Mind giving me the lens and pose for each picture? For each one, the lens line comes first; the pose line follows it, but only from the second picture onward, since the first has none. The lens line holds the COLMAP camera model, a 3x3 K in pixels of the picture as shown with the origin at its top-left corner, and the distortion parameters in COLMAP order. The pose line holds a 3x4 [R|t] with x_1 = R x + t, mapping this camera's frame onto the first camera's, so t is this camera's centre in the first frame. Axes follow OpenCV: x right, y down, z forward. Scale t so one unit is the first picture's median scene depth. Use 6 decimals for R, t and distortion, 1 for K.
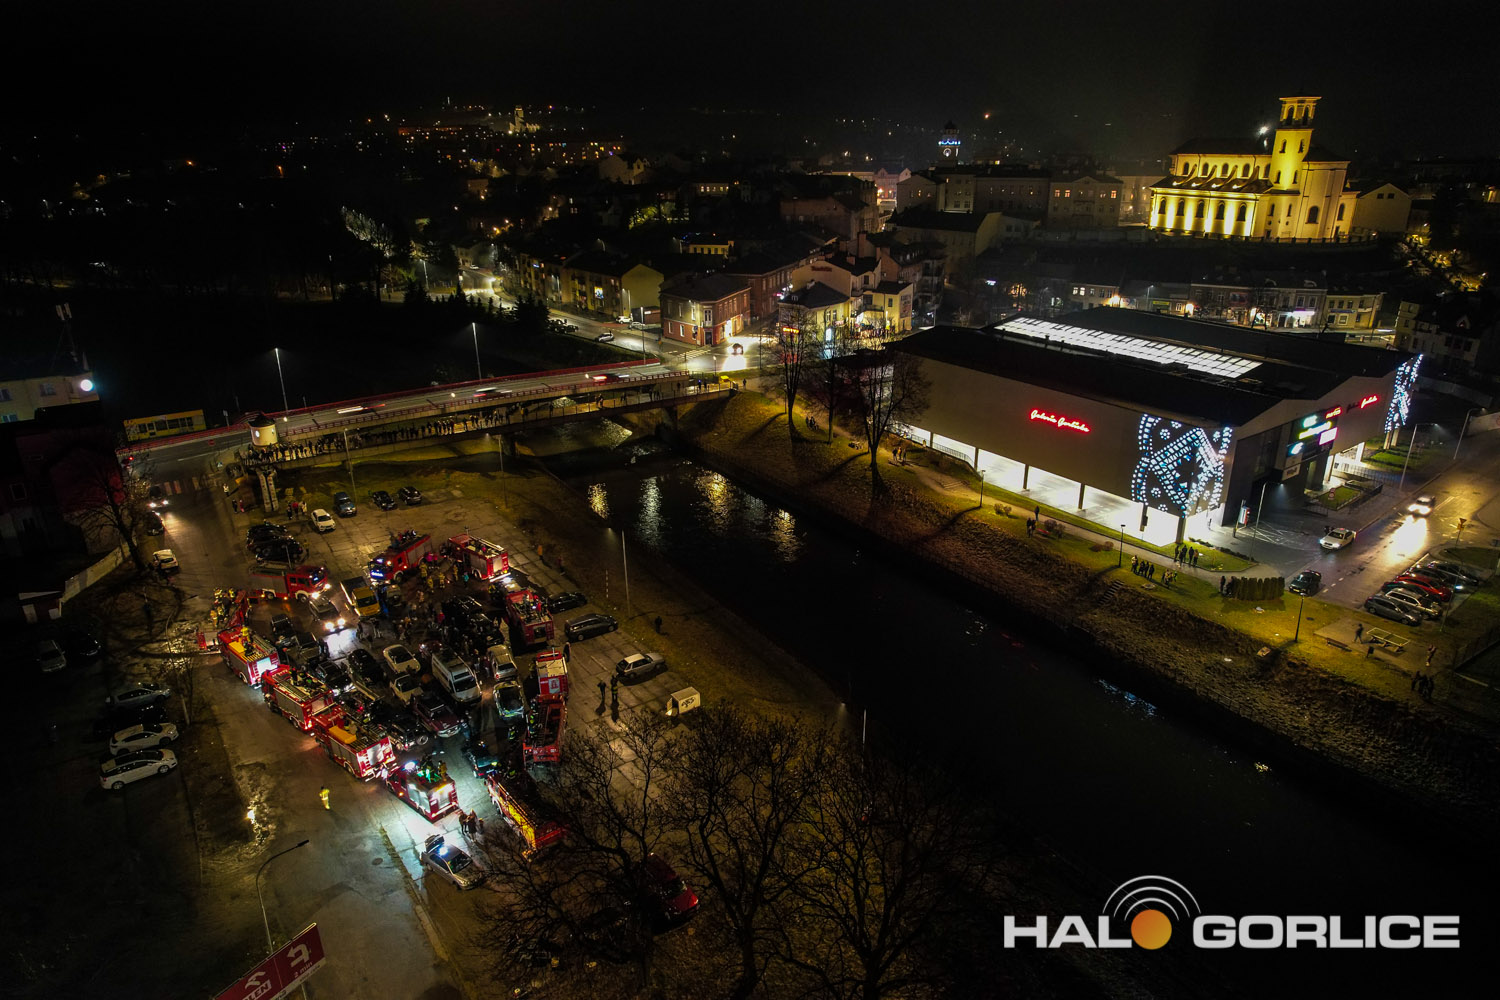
lens RADIAL K [[966.4, 0, 750.0], [0, 966.4, 500.0], [0, 0, 1]] dist [-0.084608, 0.083022]
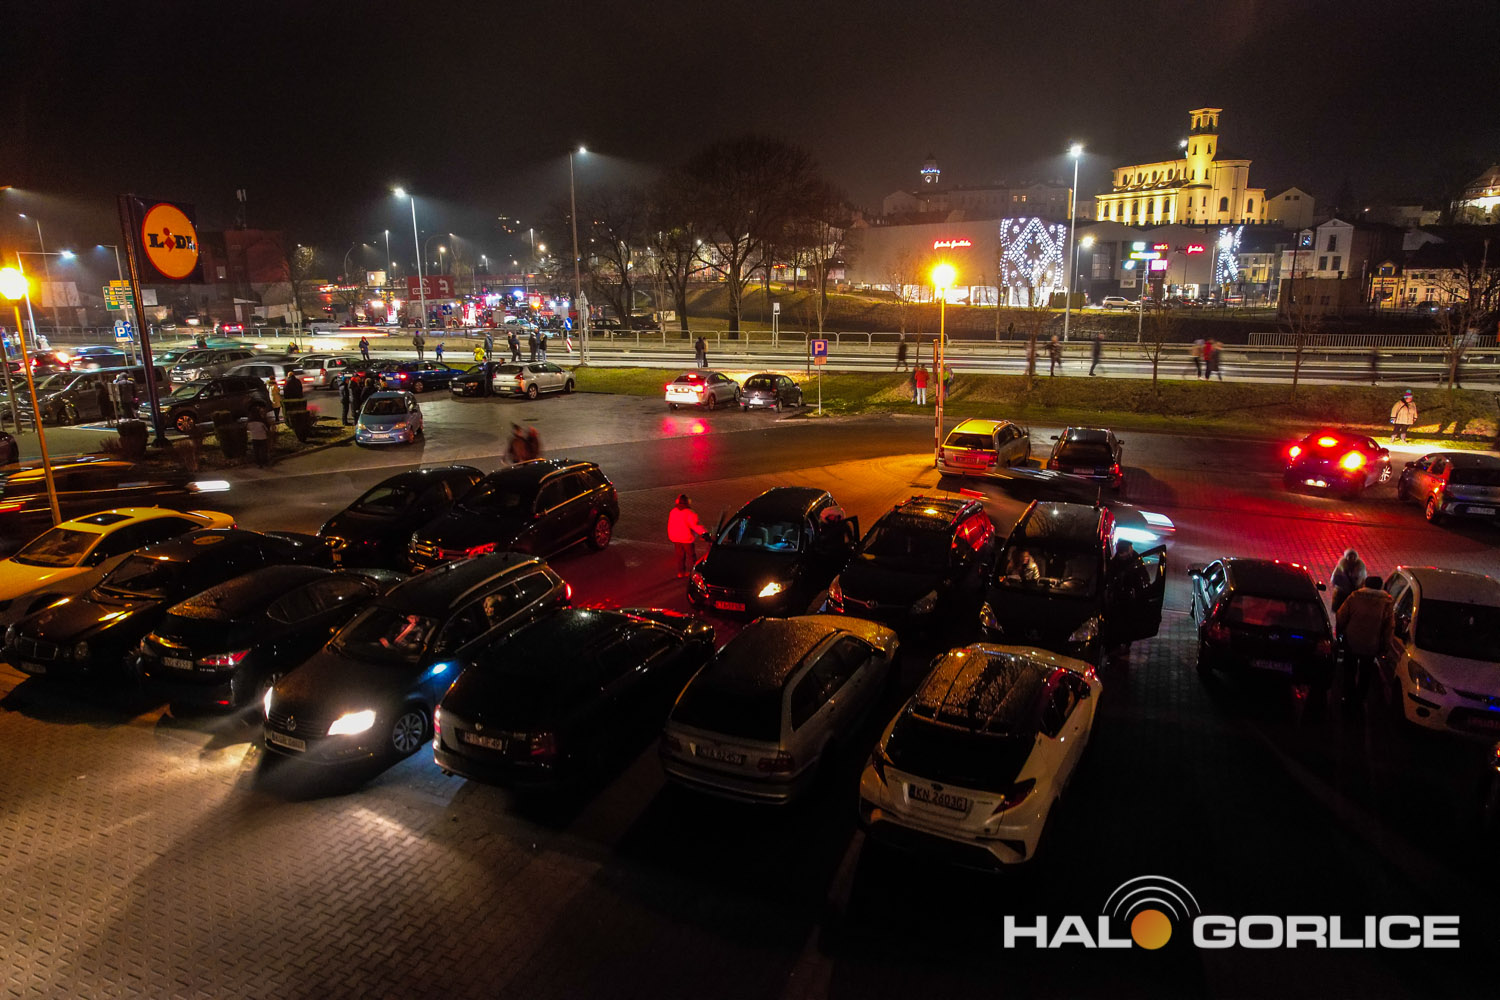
lens RADIAL K [[966.4, 0, 750.0], [0, 966.4, 500.0], [0, 0, 1]] dist [-0.084608, 0.083022]
pose [[0.999275, 0.009836, -0.036782, 0.073463], [-0.014320, 0.992219, -0.123682, 0.392678], [0.035279, 0.124119, 0.991640, -0.286681]]
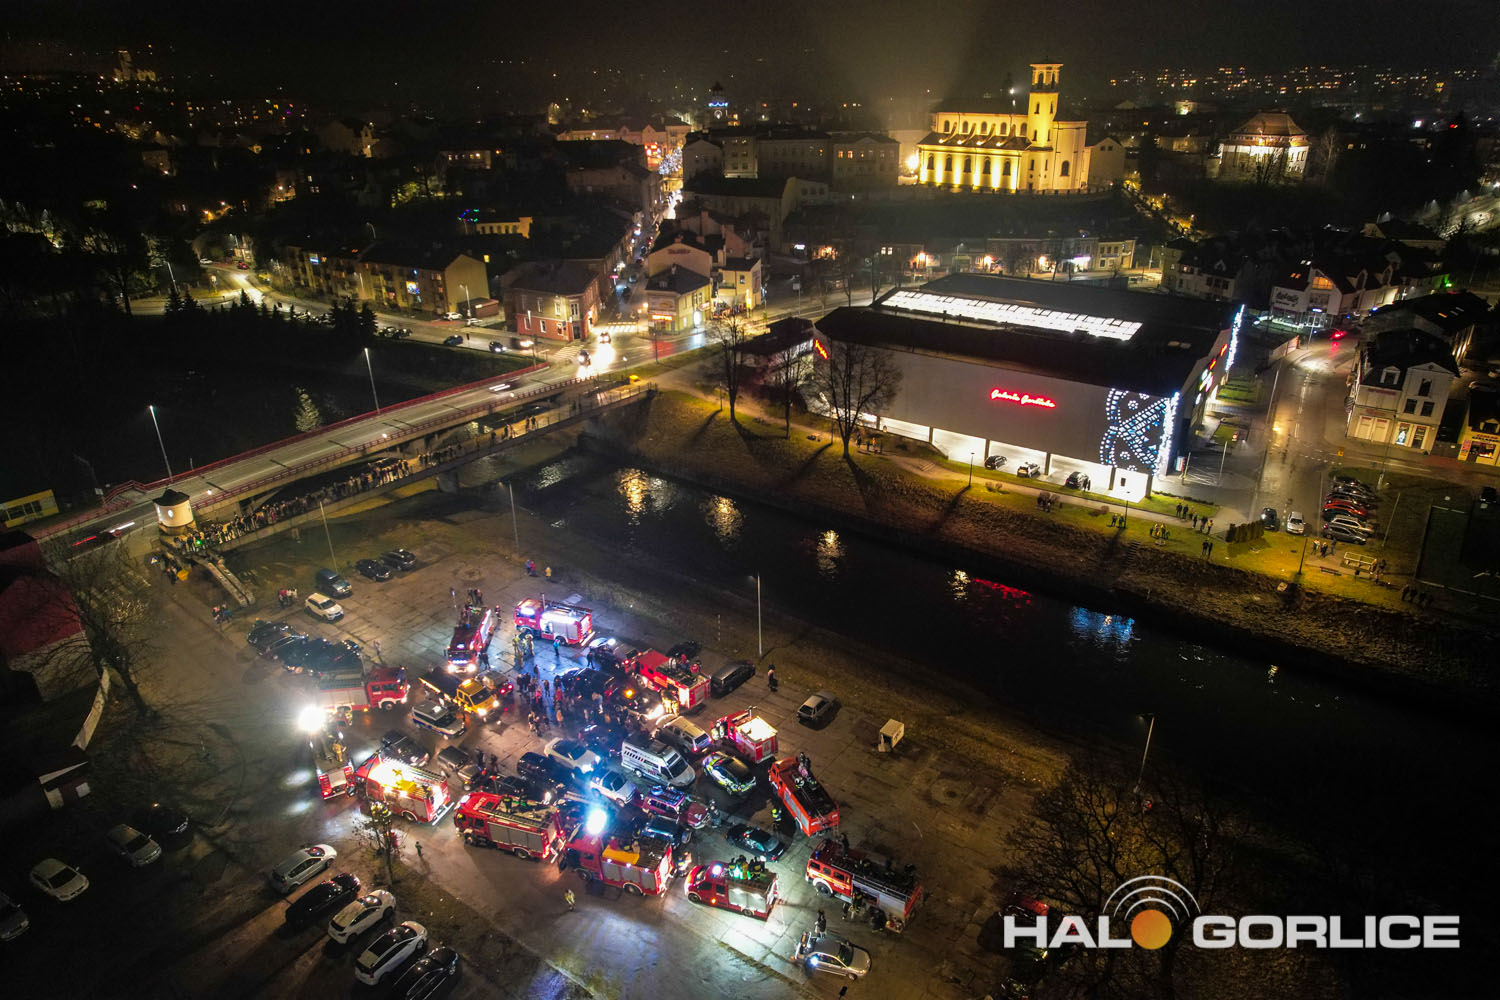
lens RADIAL K [[966.4, 0, 750.0], [0, 966.4, 500.0], [0, 0, 1]] dist [-0.084608, 0.083022]
pose [[0.942143, -0.143386, 0.302997, -0.275101], [0.125433, 0.989030, 0.078010, -0.079144], [-0.310859, -0.035491, 0.949793, 0.041605]]
